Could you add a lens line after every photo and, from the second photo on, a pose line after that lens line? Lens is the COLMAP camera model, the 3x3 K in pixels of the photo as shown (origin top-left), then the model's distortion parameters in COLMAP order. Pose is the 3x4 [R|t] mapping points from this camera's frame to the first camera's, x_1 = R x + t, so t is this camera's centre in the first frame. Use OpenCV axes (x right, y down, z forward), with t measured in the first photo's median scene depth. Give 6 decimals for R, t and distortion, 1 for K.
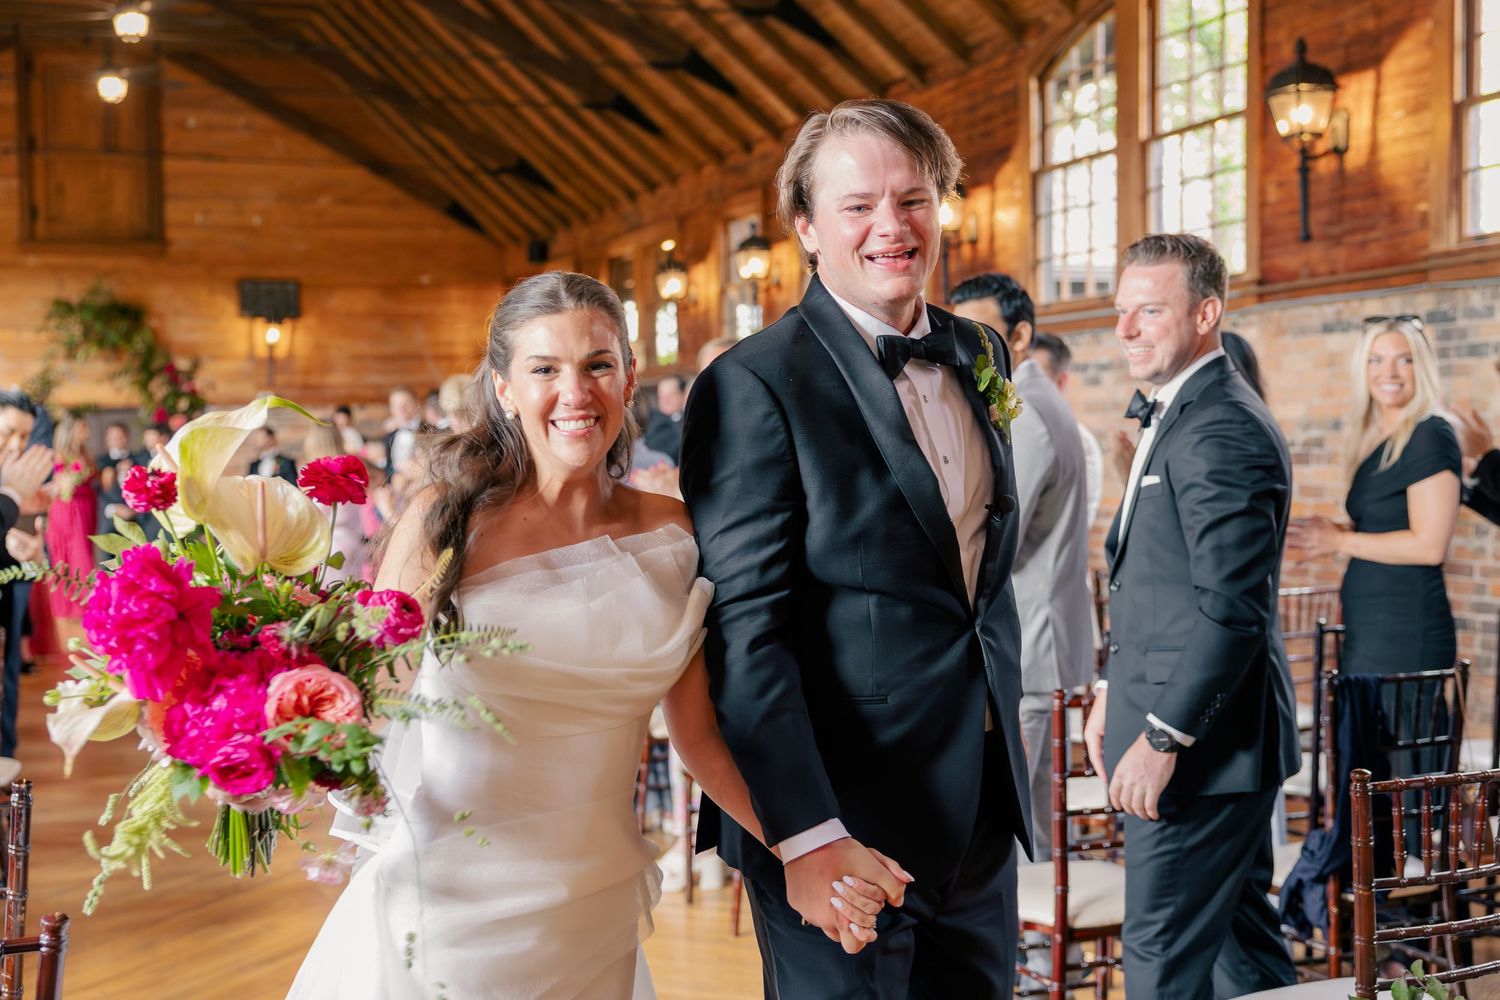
lens RADIAL K [[1828.7, 0, 747.8], [0, 1828.7, 488.2], [0, 0, 1]] dist [0.018573, 0.000000]
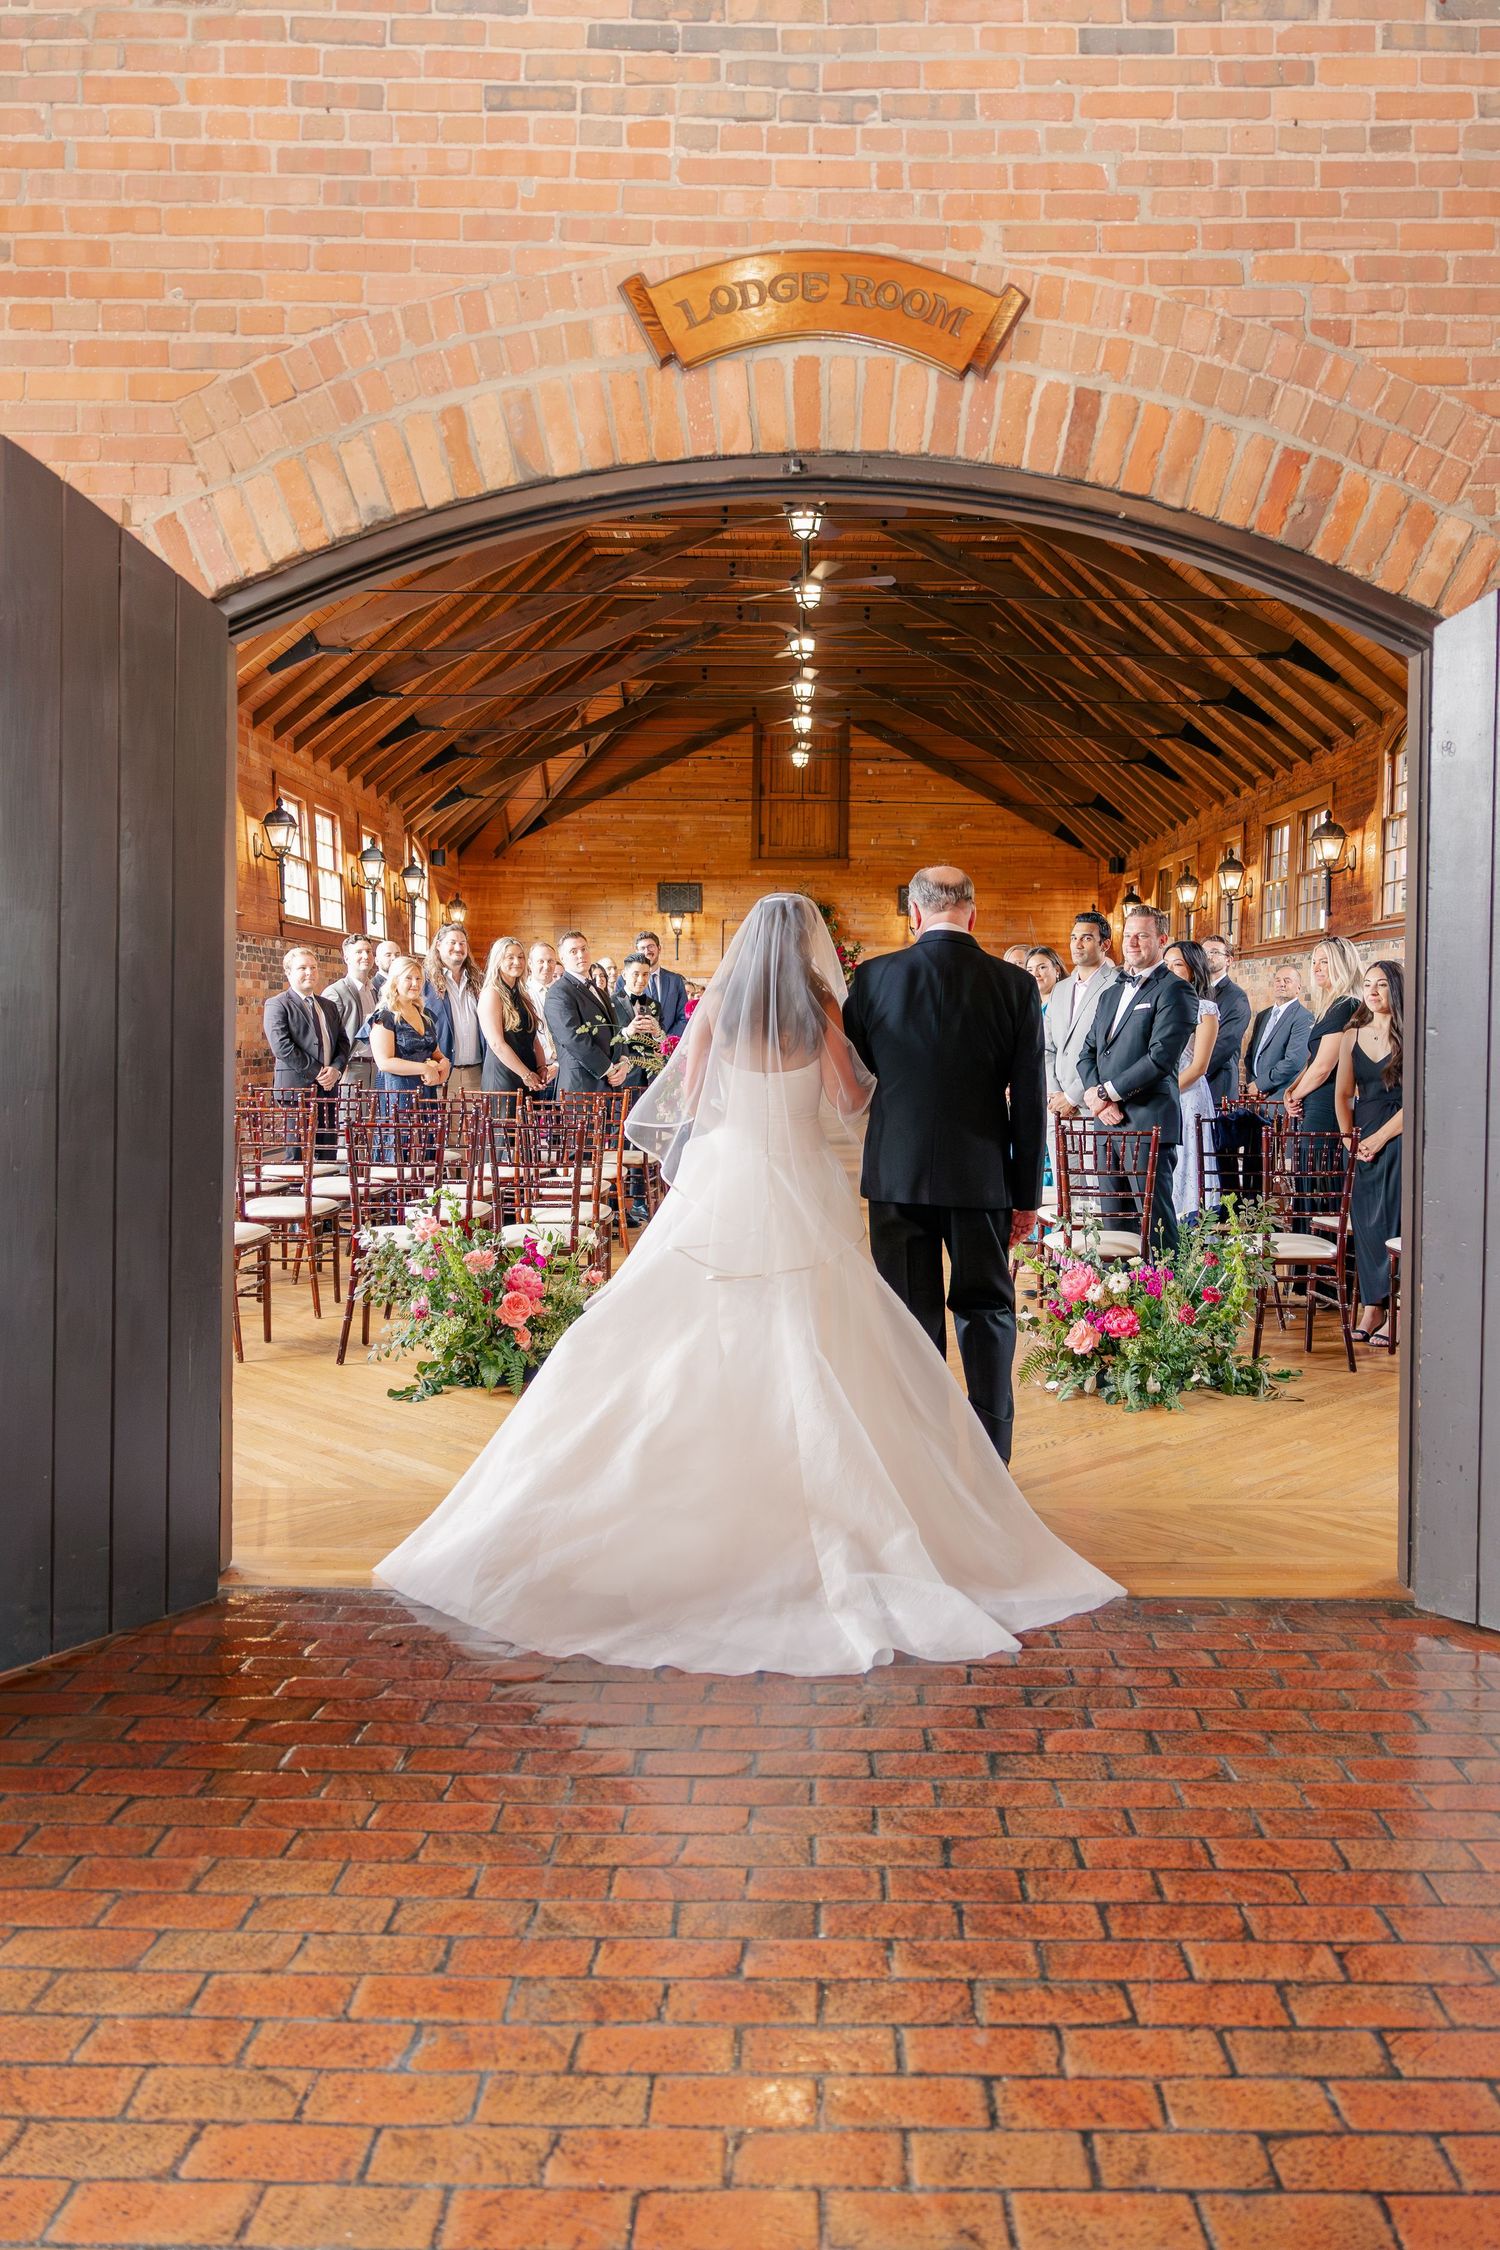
lens RADIAL K [[1688.8, 0, 763.3], [0, 1688.8, 1035.1], [0, 0, 1]] dist [-0.018360, 0.014756]
pose [[0.918960, 0.035910, -0.392712, 0.147374], [-0.041967, 0.999096, -0.006846, 0.010817], [0.392111, 0.022773, 0.919636, -0.219975]]
